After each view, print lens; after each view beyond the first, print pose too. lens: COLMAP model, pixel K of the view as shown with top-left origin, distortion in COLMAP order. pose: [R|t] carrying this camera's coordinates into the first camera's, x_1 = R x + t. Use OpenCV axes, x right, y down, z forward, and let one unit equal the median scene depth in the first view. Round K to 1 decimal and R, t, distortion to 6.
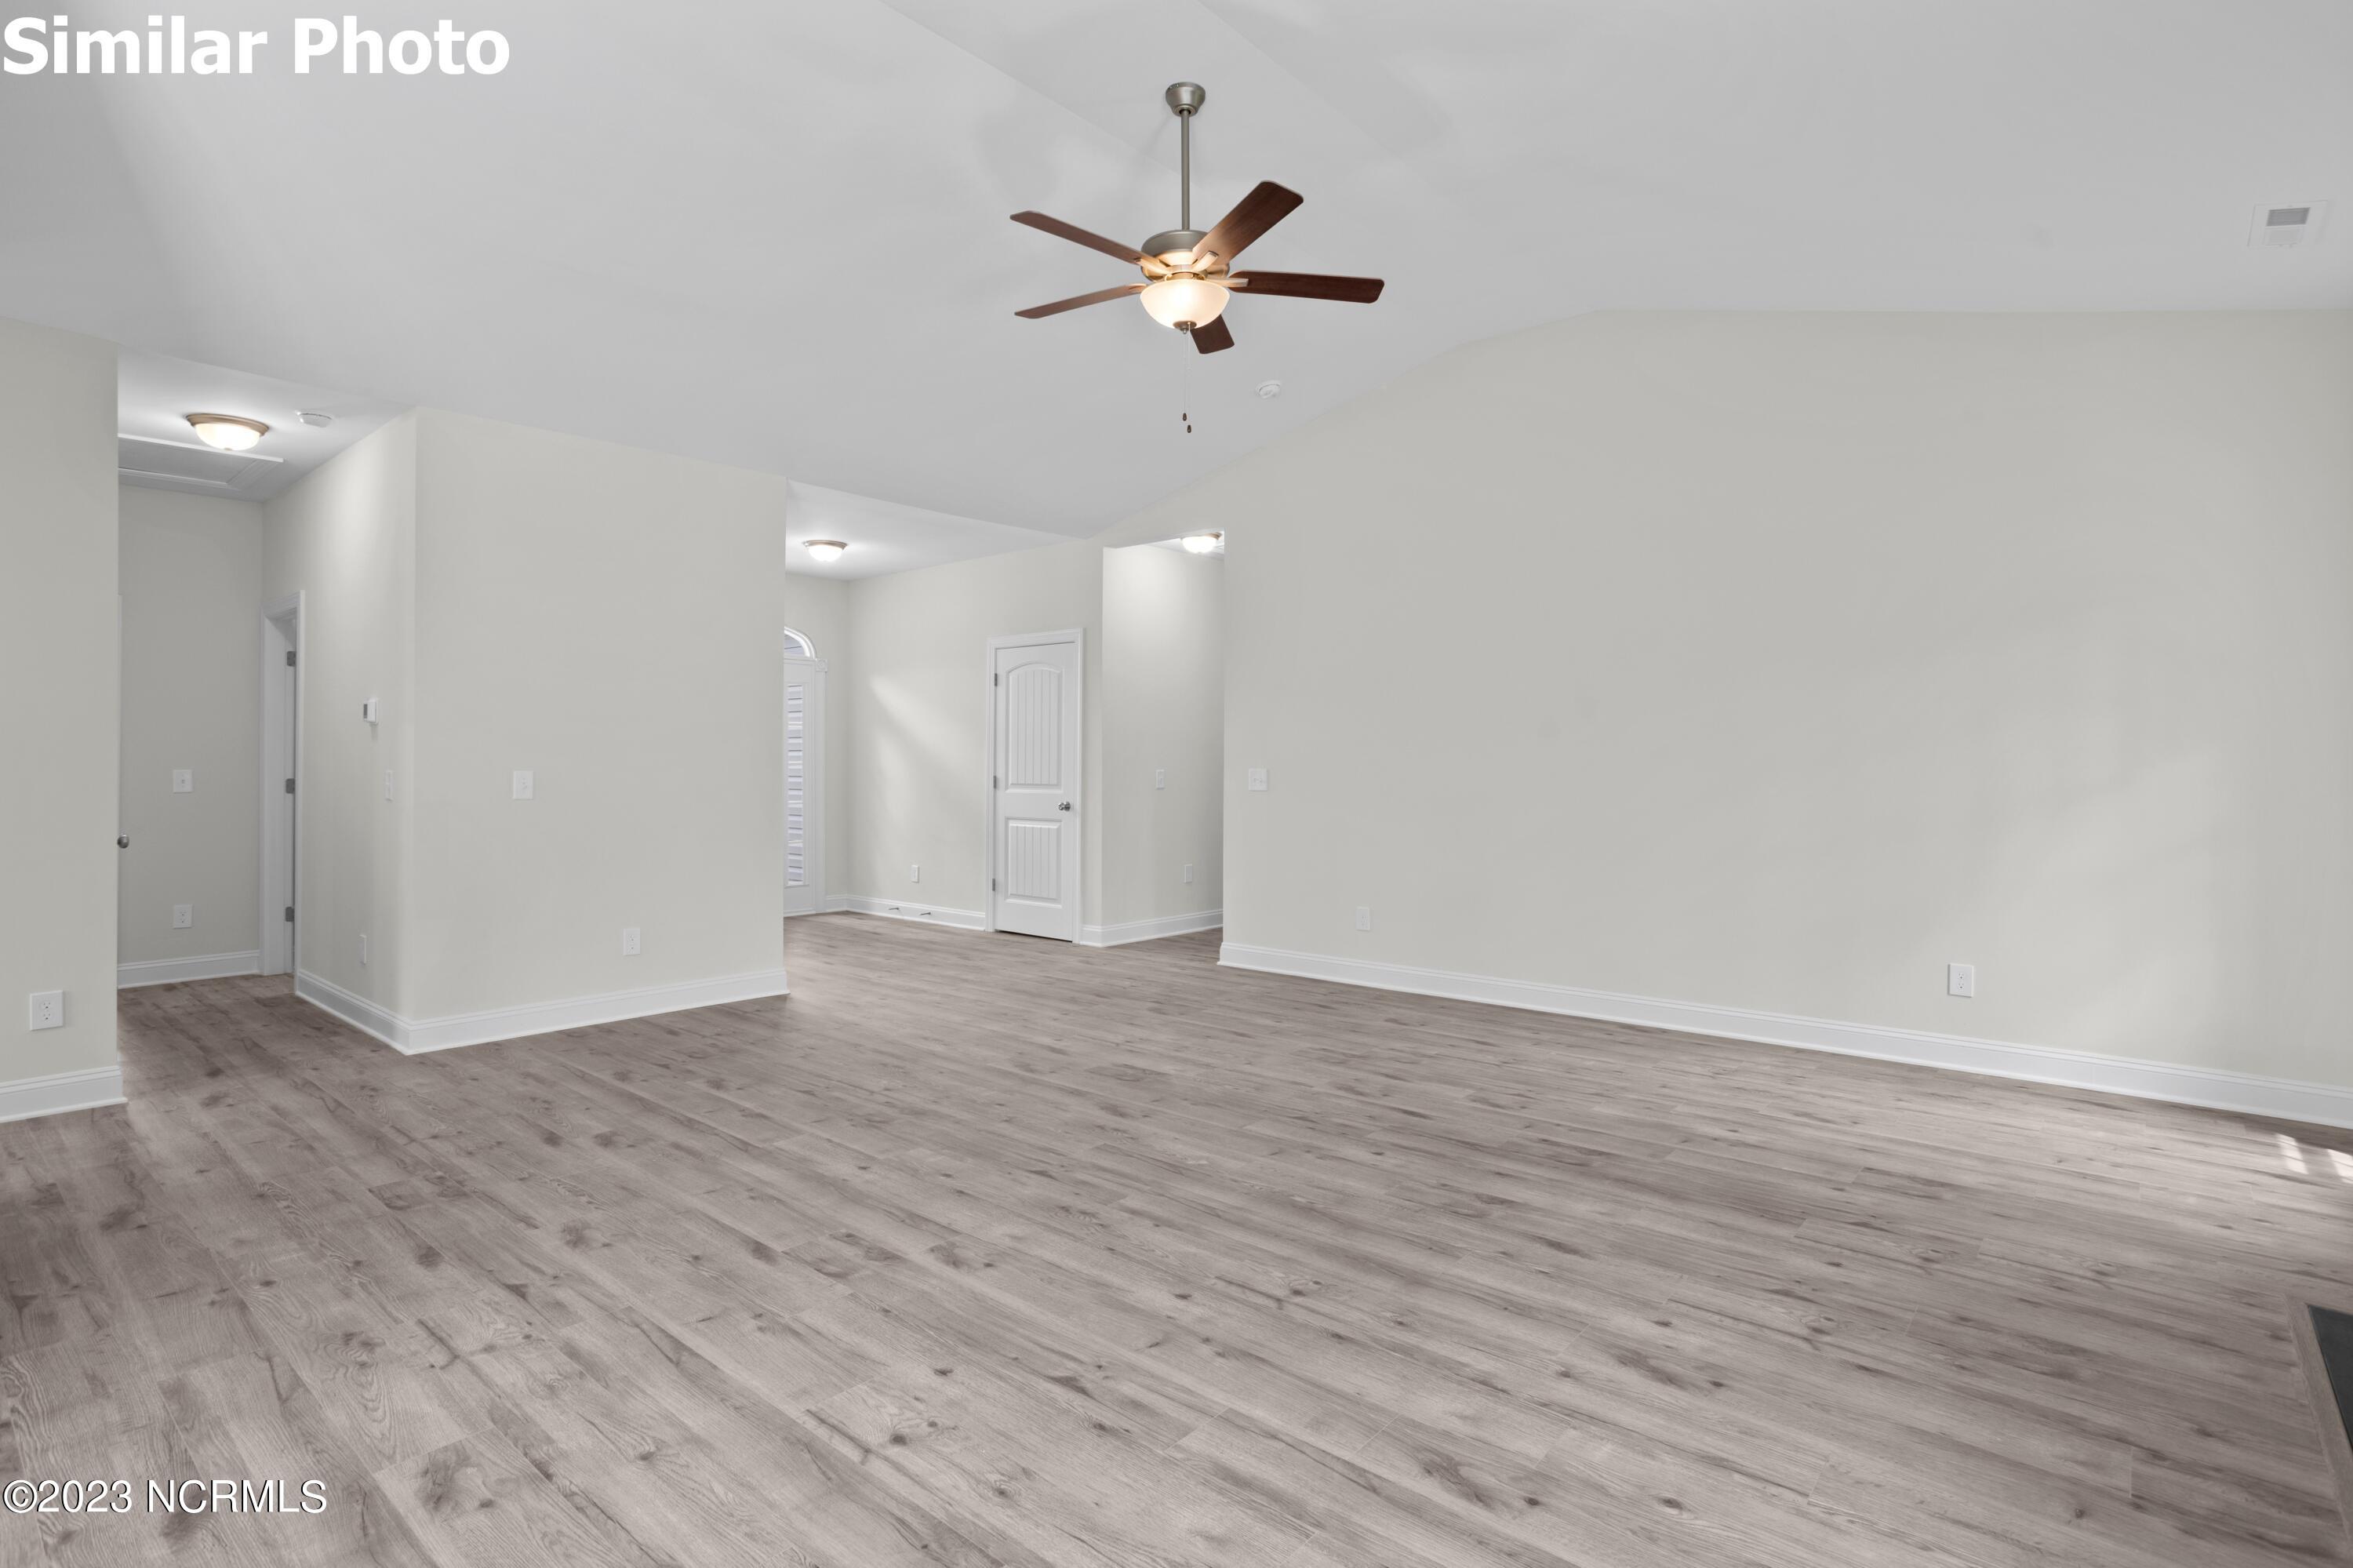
lens RADIAL K [[1162.5, 0, 1188.2], [0, 1162.5, 753.3], [0, 0, 1]] dist [-0.029299, 0.015906]
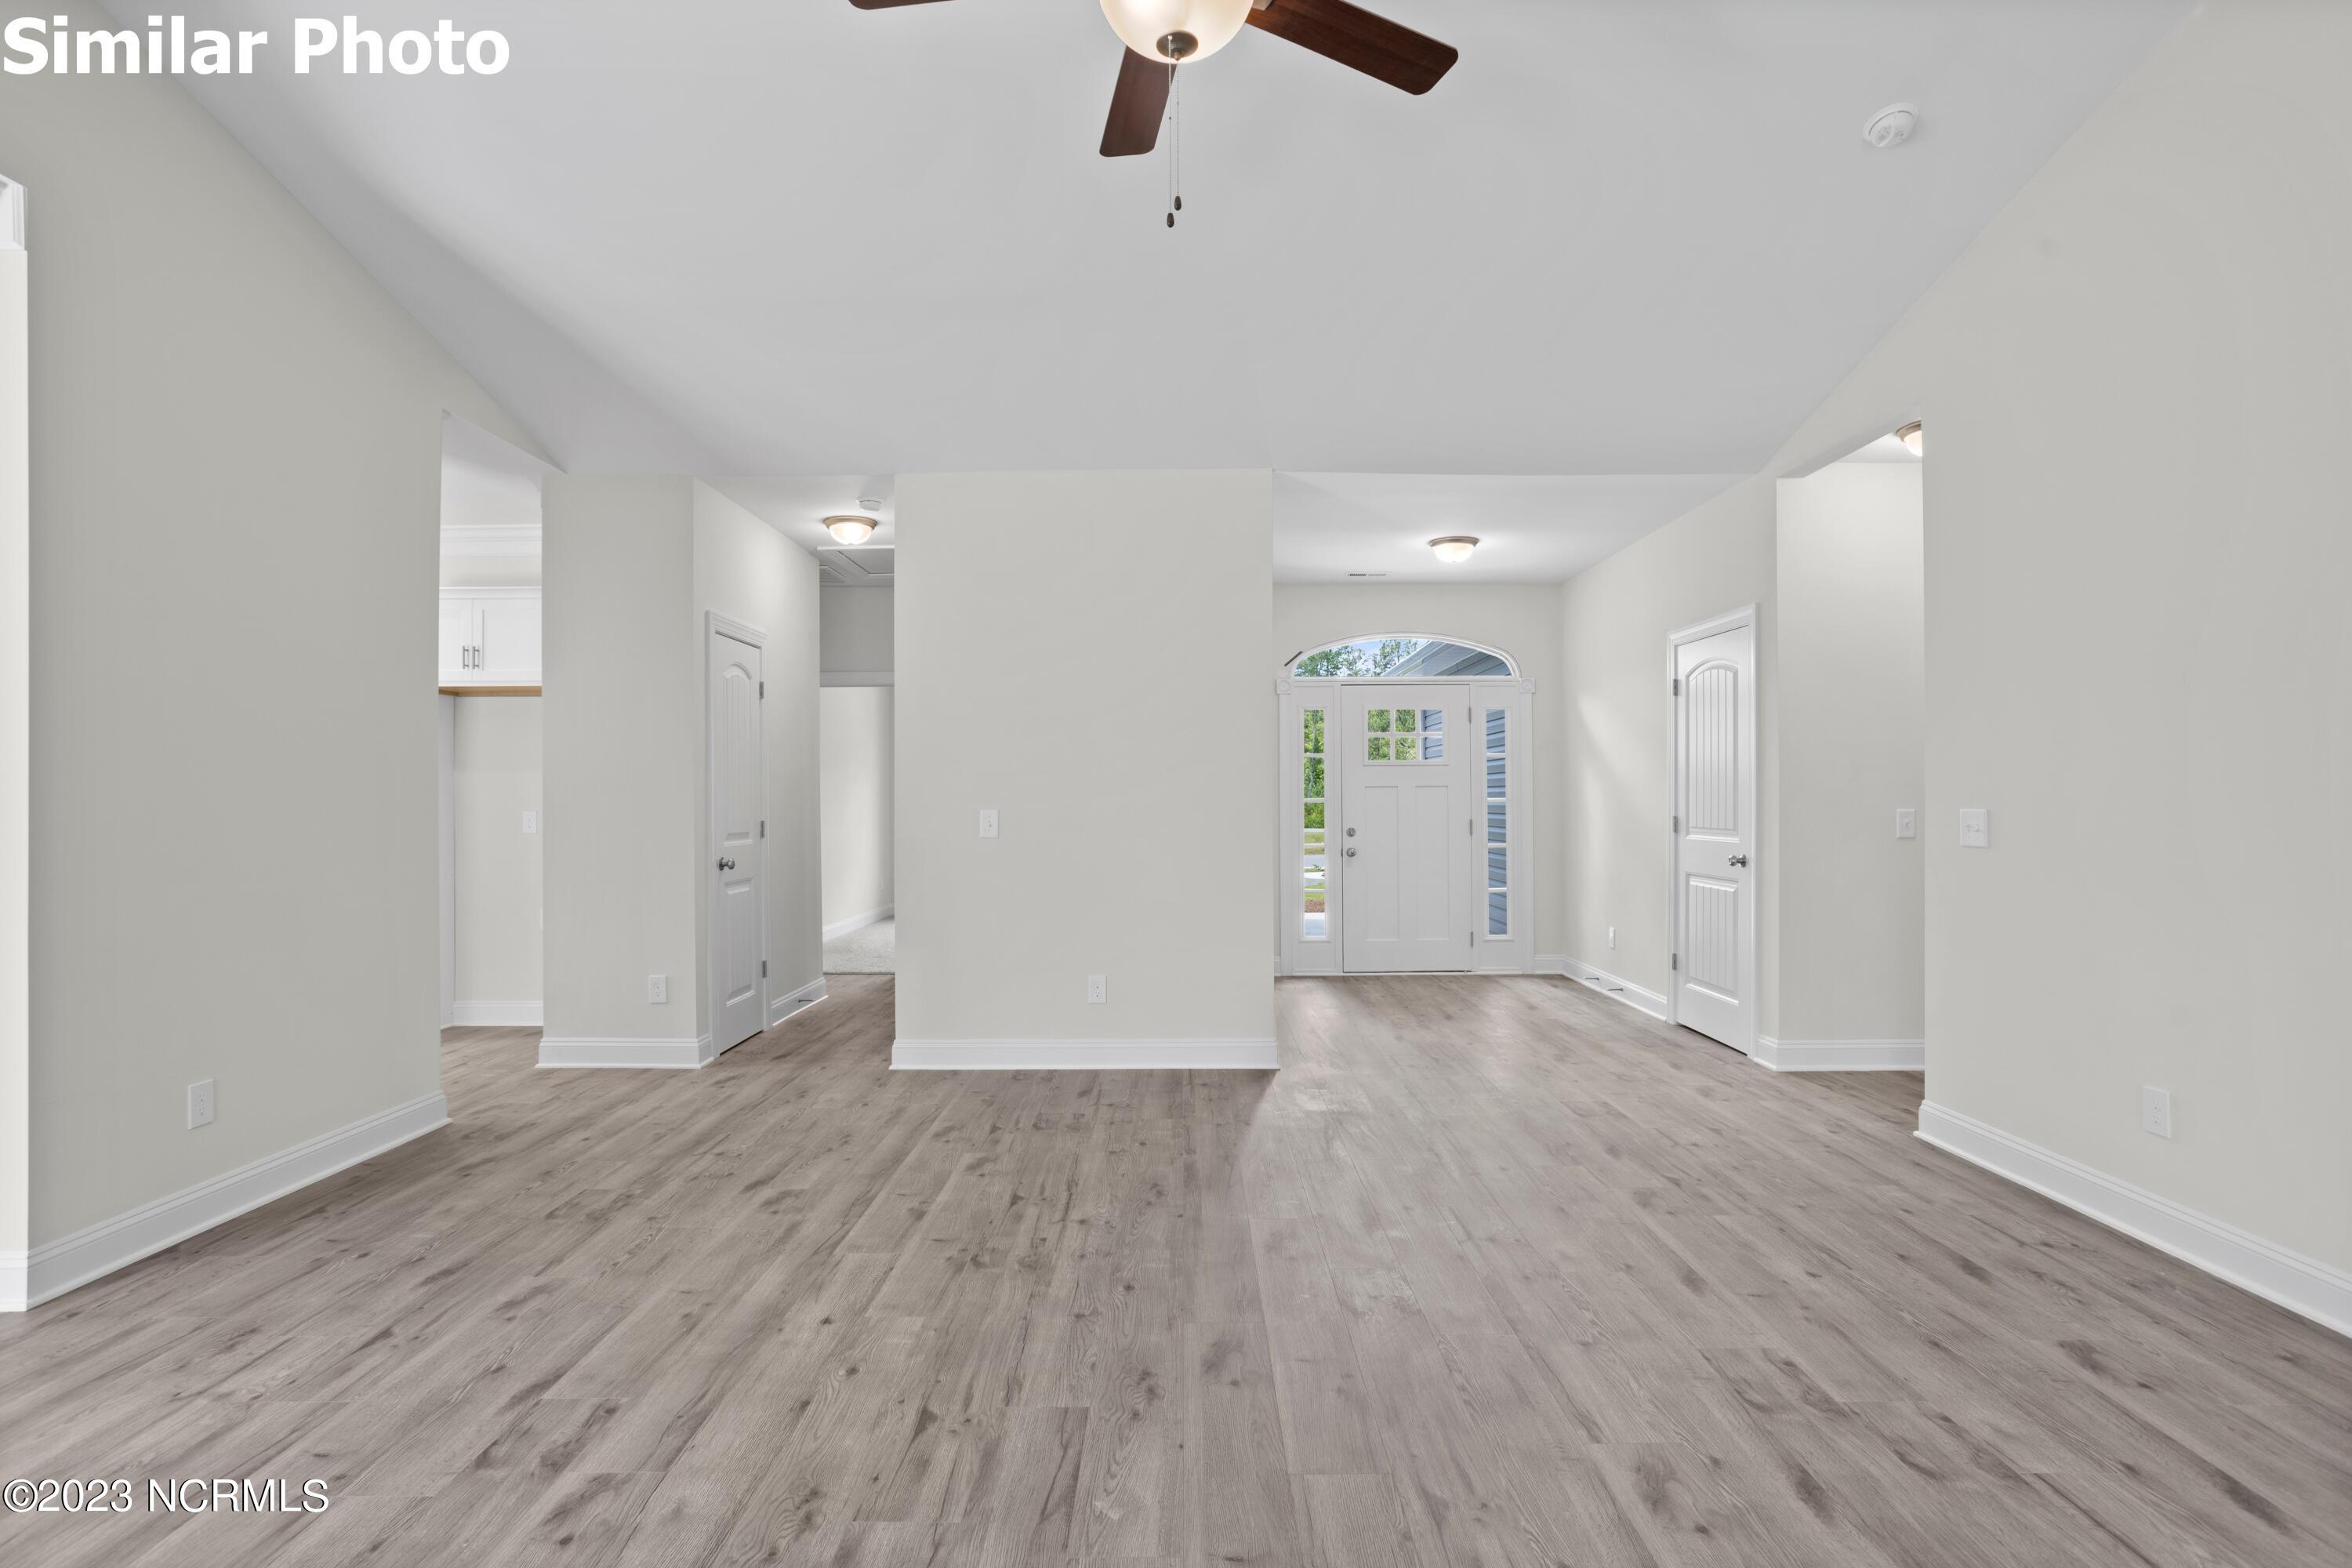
lens RADIAL K [[1161.9, 0, 1200.5], [0, 1161.9, 784.1], [0, 0, 1]] dist [-0.029299, 0.015906]
pose [[0.648252, -0.013167, -0.761312, 0.426150], [0.010073, 0.999911, -0.008716, 0.005199], [0.761359, -0.002019, 0.648327, 0.612229]]
